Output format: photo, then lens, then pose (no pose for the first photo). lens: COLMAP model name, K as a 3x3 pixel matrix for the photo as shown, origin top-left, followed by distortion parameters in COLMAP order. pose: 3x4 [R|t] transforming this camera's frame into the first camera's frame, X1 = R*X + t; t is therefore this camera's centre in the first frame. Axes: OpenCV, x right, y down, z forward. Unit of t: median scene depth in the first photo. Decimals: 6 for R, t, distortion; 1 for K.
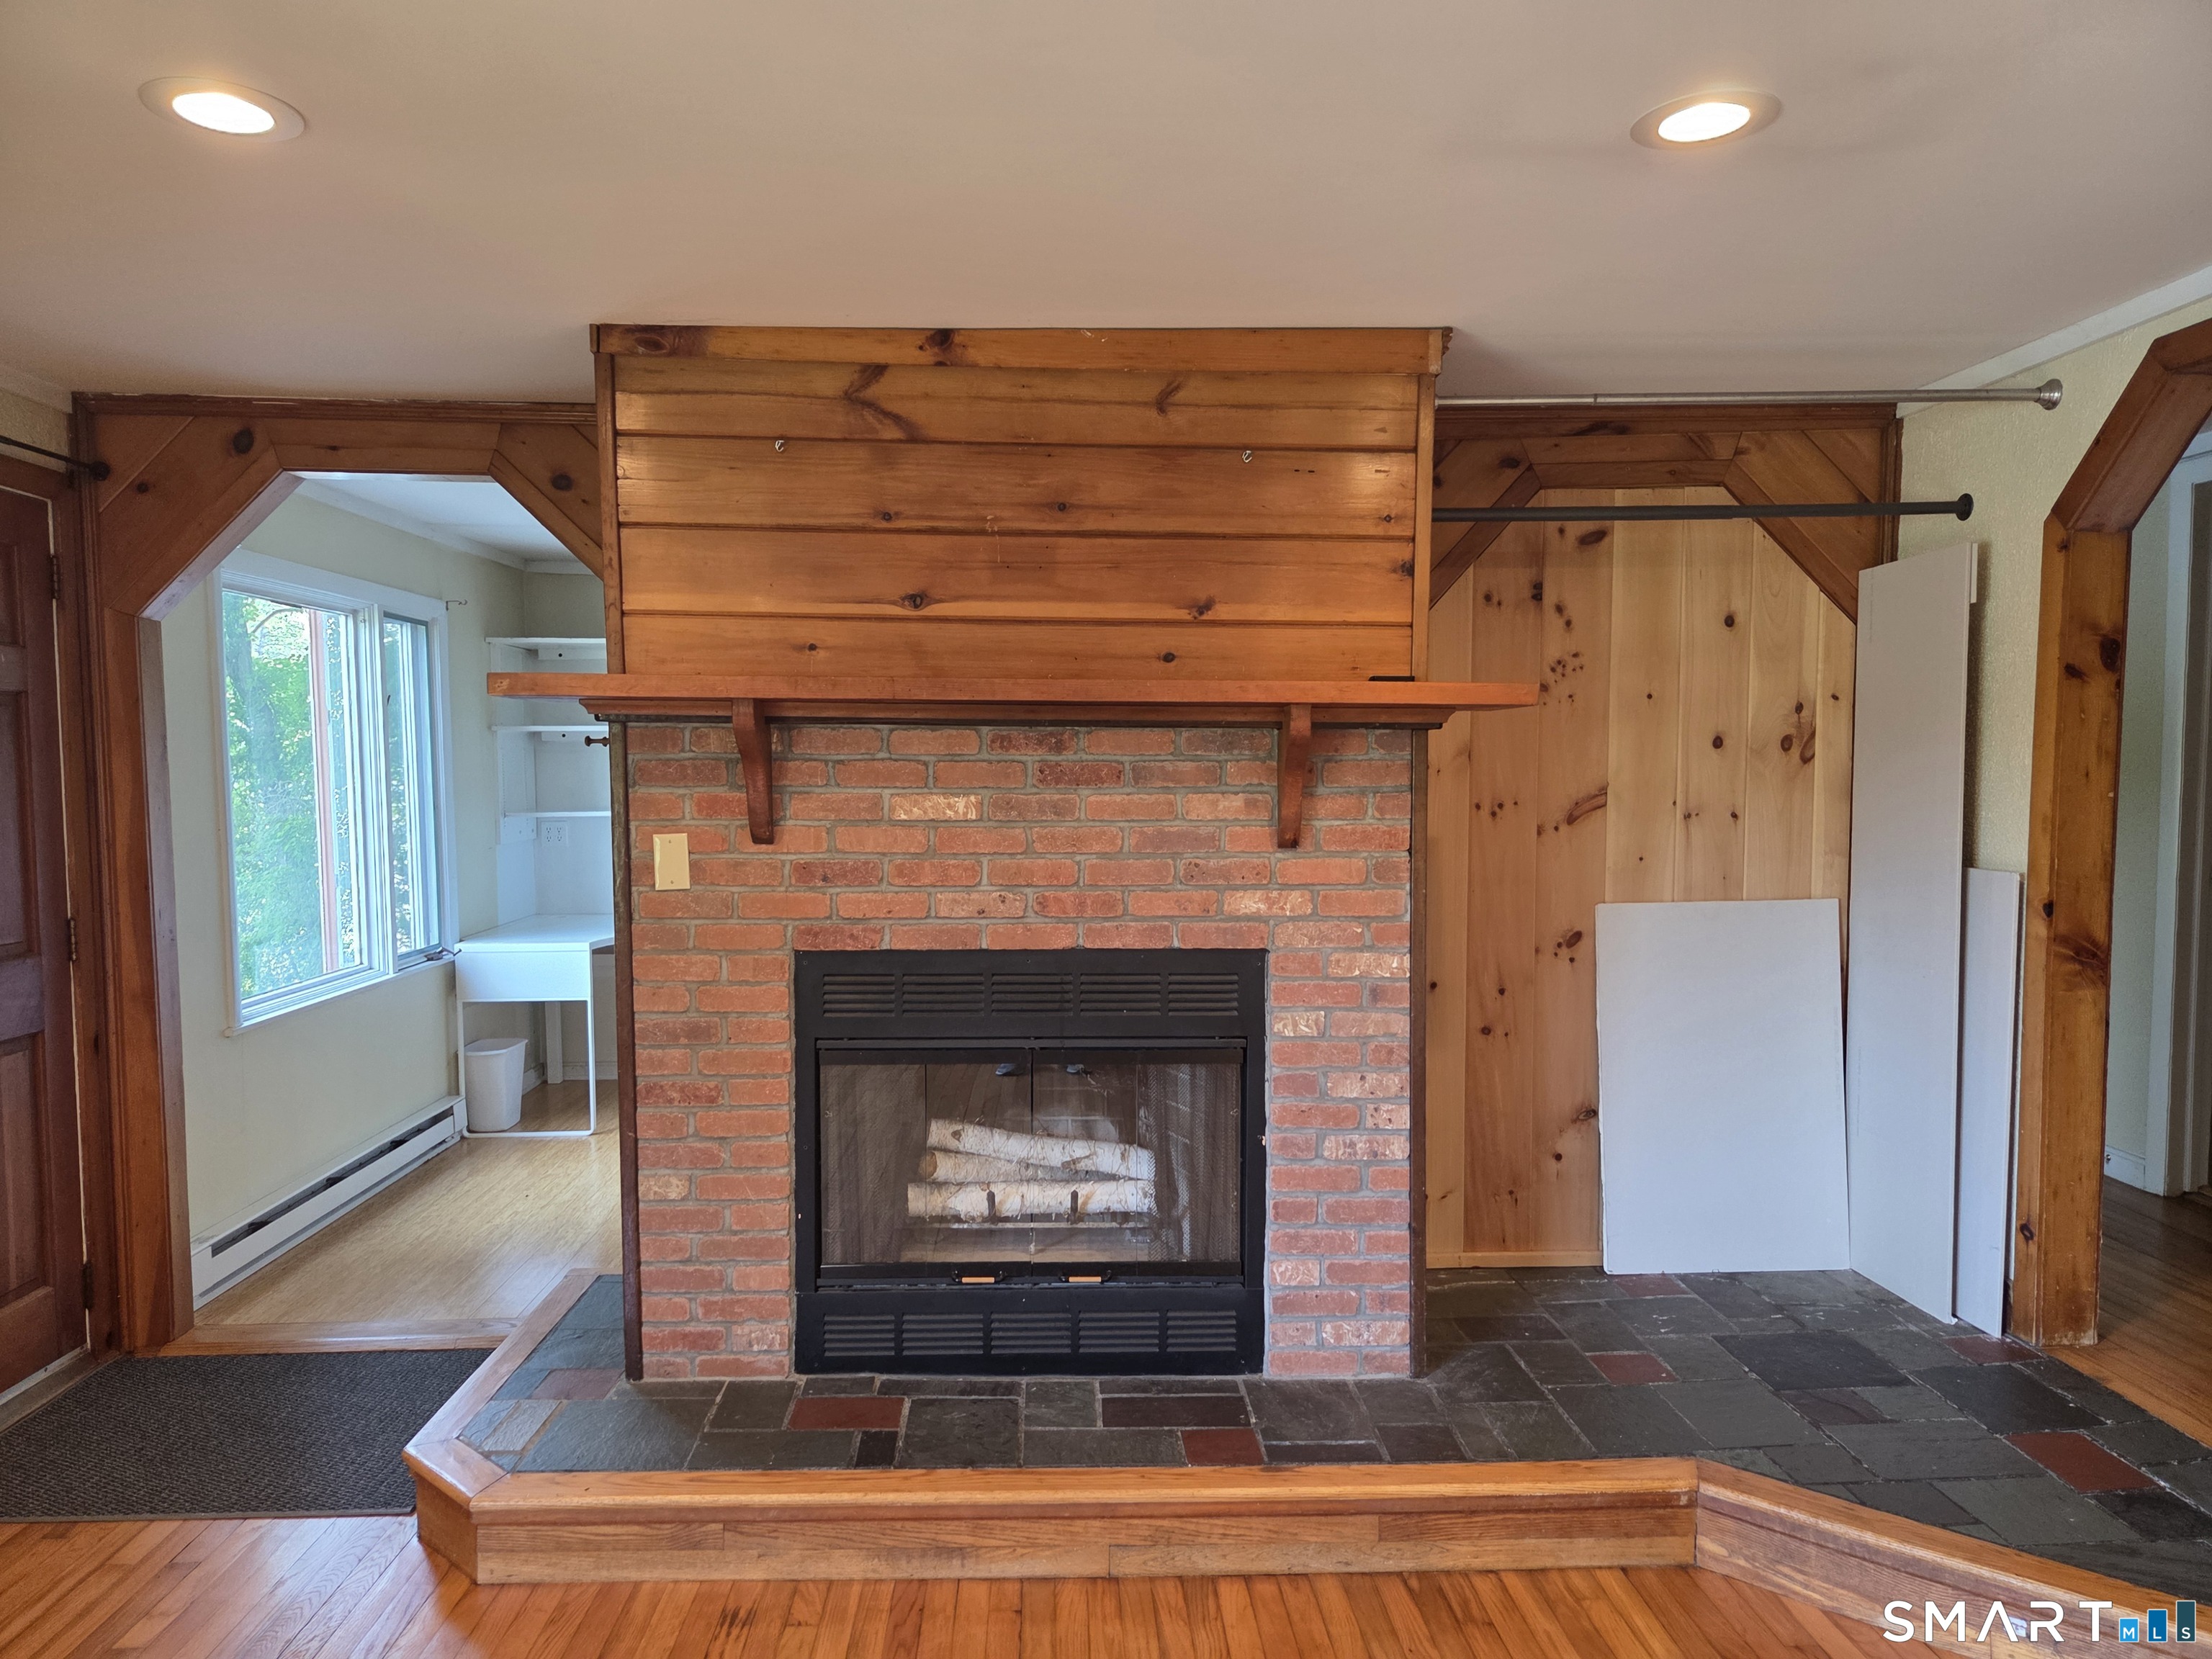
lens RADIAL K [[1500.7, 0, 1099.4], [0, 1500.7, 856.4], [0, 0, 1]] dist [0.076252, -0.059007]
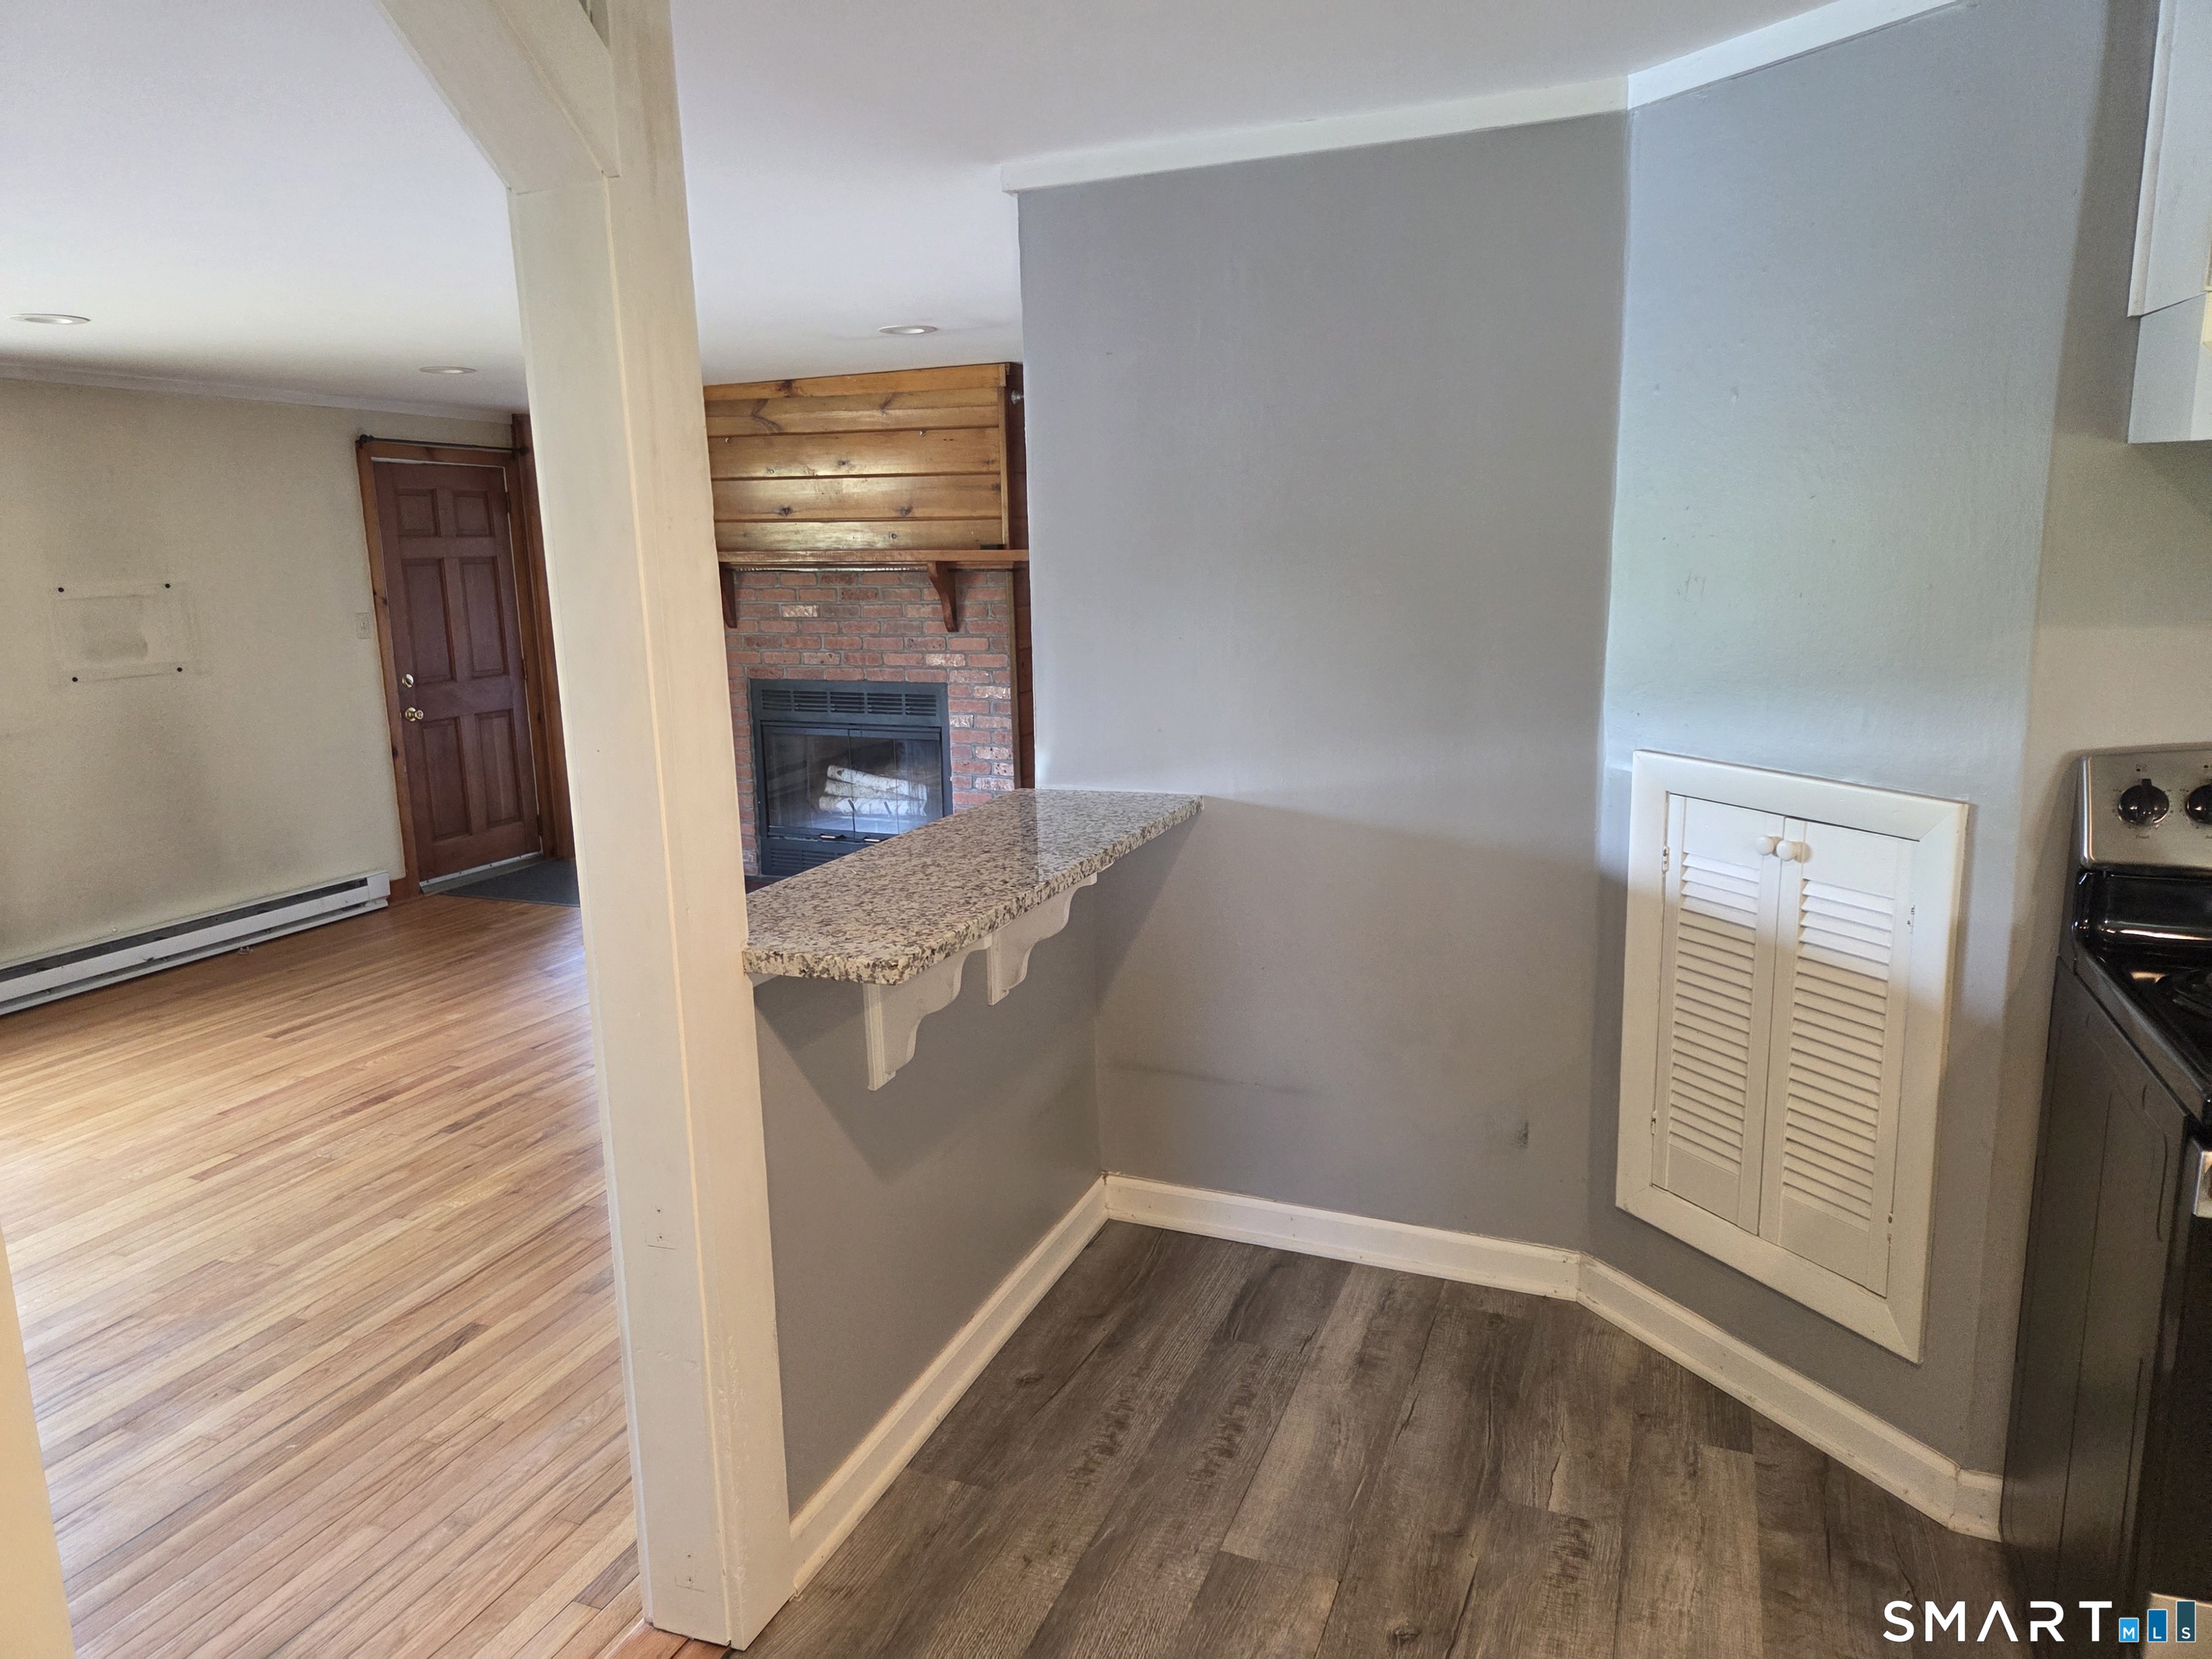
lens RADIAL K [[1483.0, 0, 1106.0], [0, 1483.0, 829.5], [0, 0, 1]] dist [0.065591, -0.052464]
pose [[0.913085, 0.059280, -0.403437, 1.125823], [-0.006090, 0.991248, 0.131870, -0.007430], [0.407724, -0.117951, 0.905455, -0.735732]]
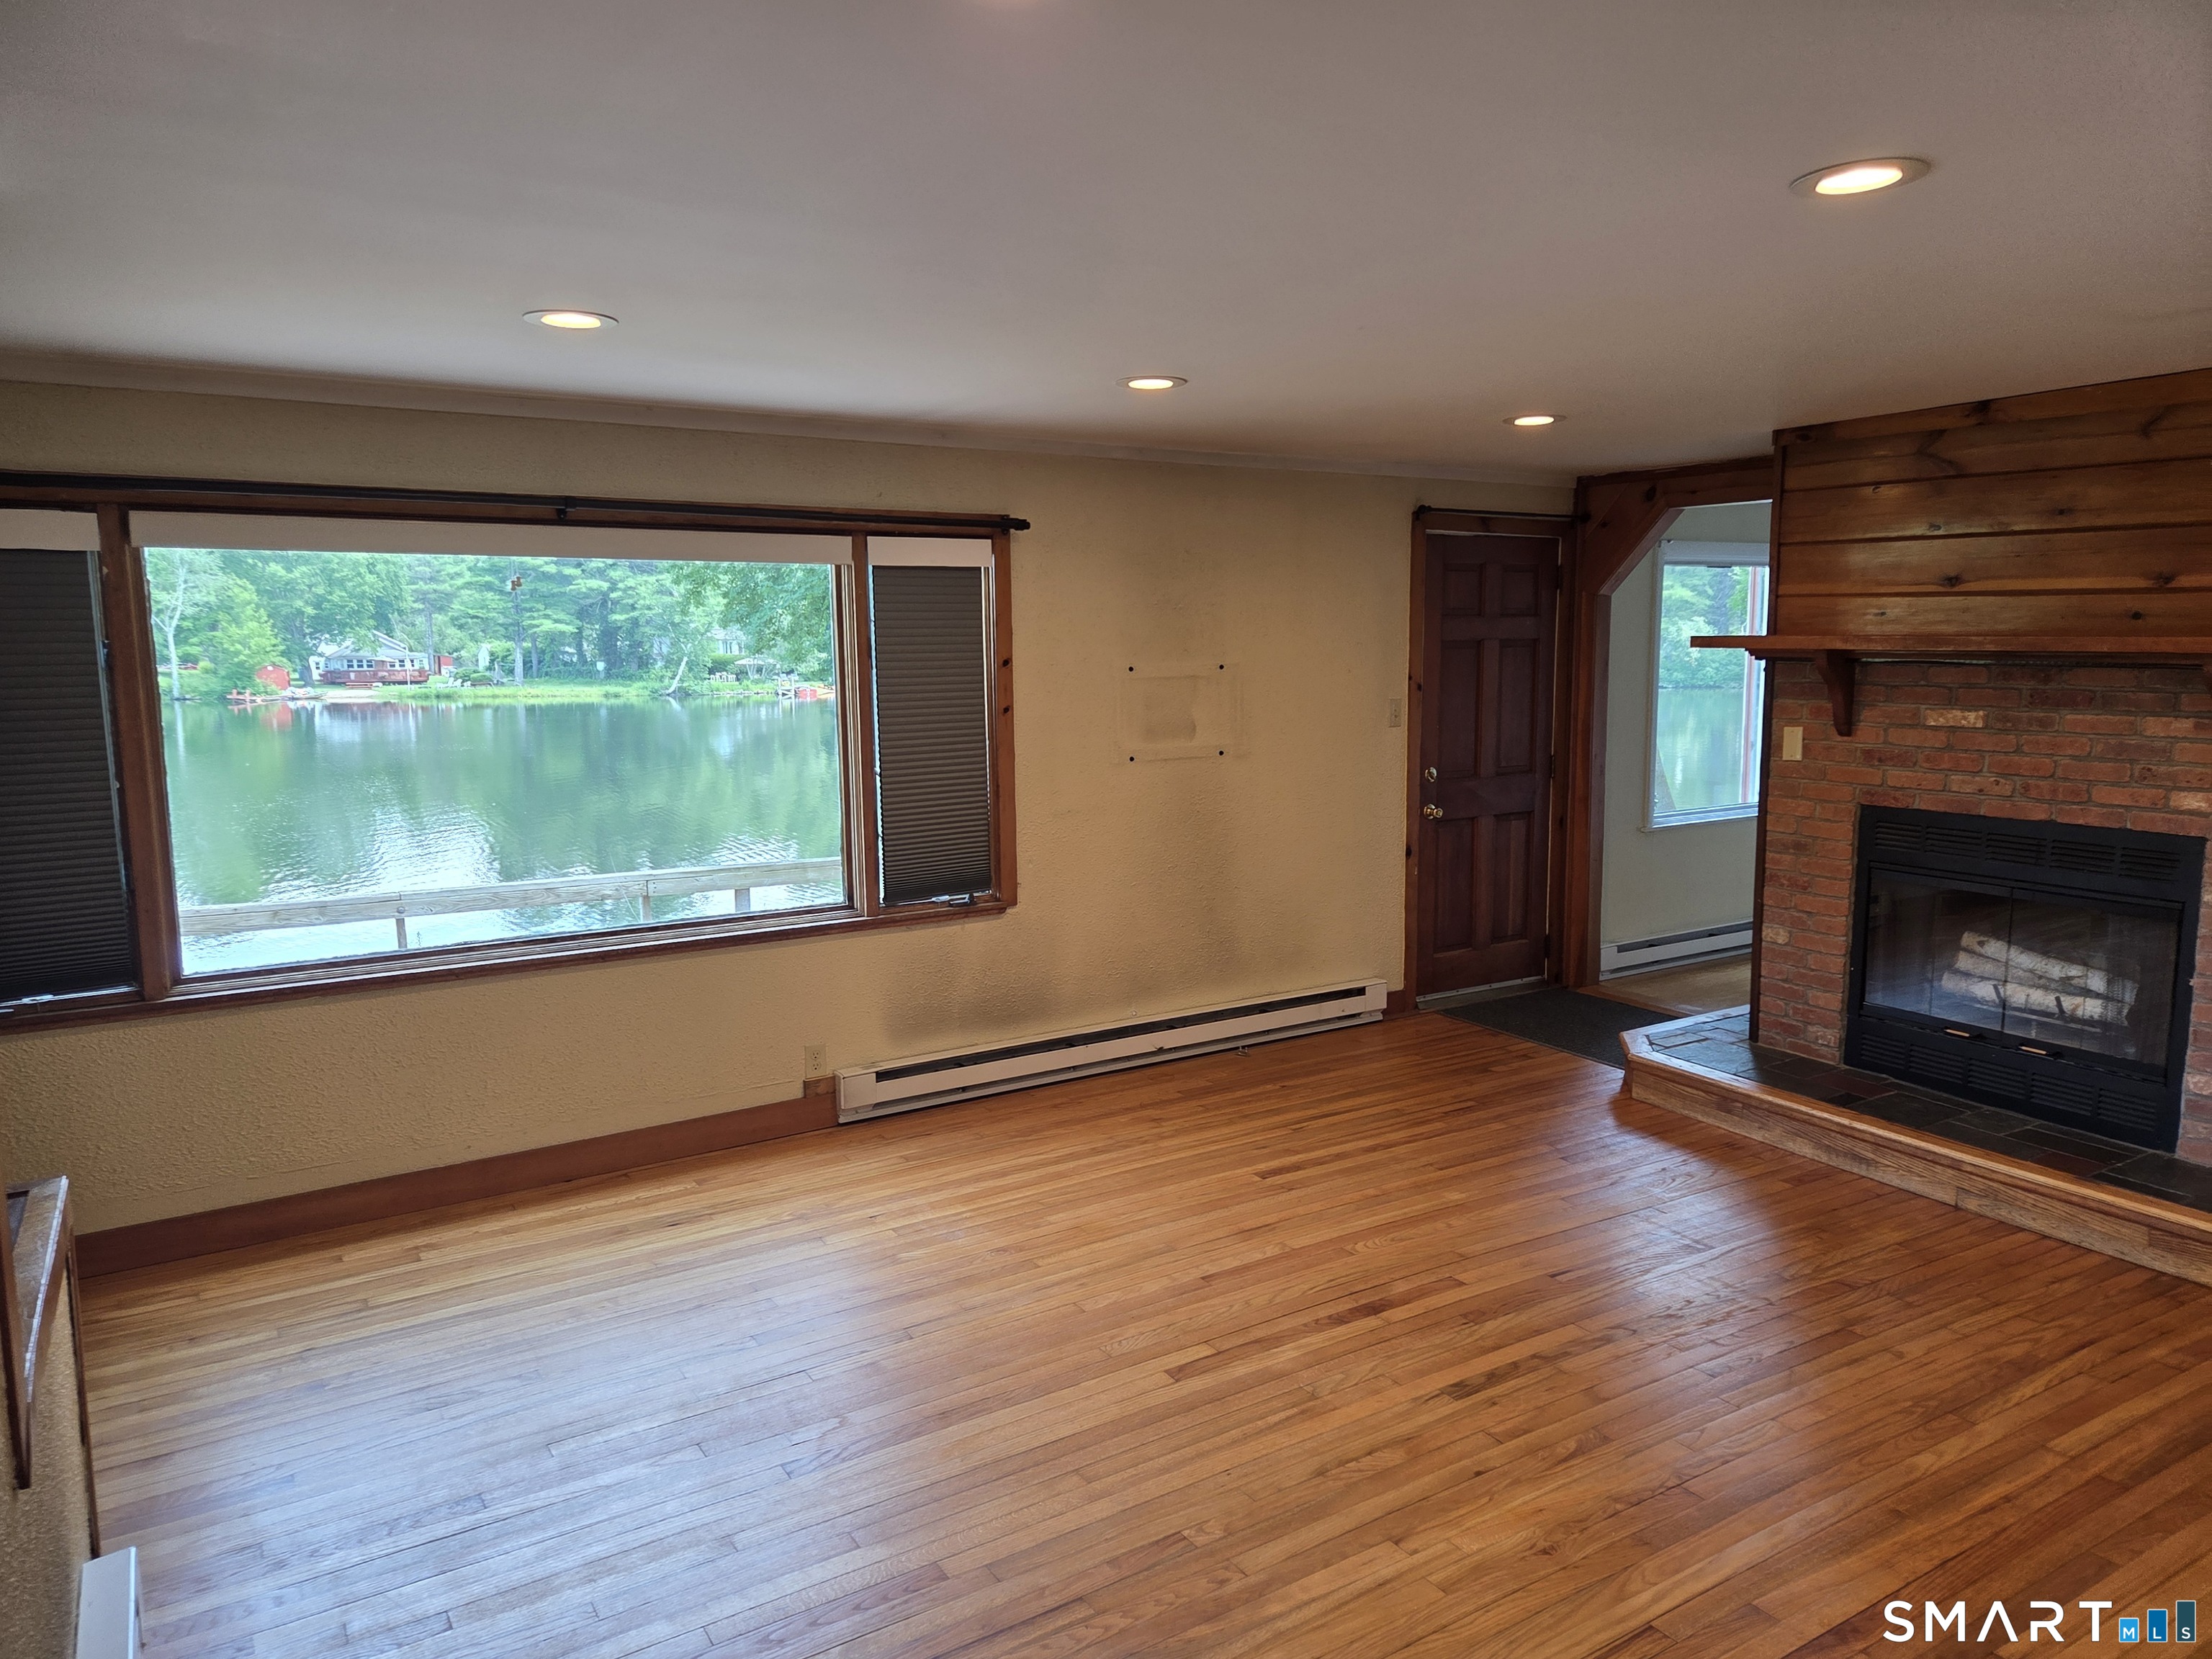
lens RADIAL K [[1482.4, 0, 1114.1], [0, 1482.4, 831.1], [0, 0, 1]] dist [0.059017, -0.053681]
pose [[0.507585, 0.111084, -0.854411, 0.757581], [-0.049004, 0.993771, 0.100091, -0.029311], [0.860207, -0.008935, 0.509866, -0.493590]]
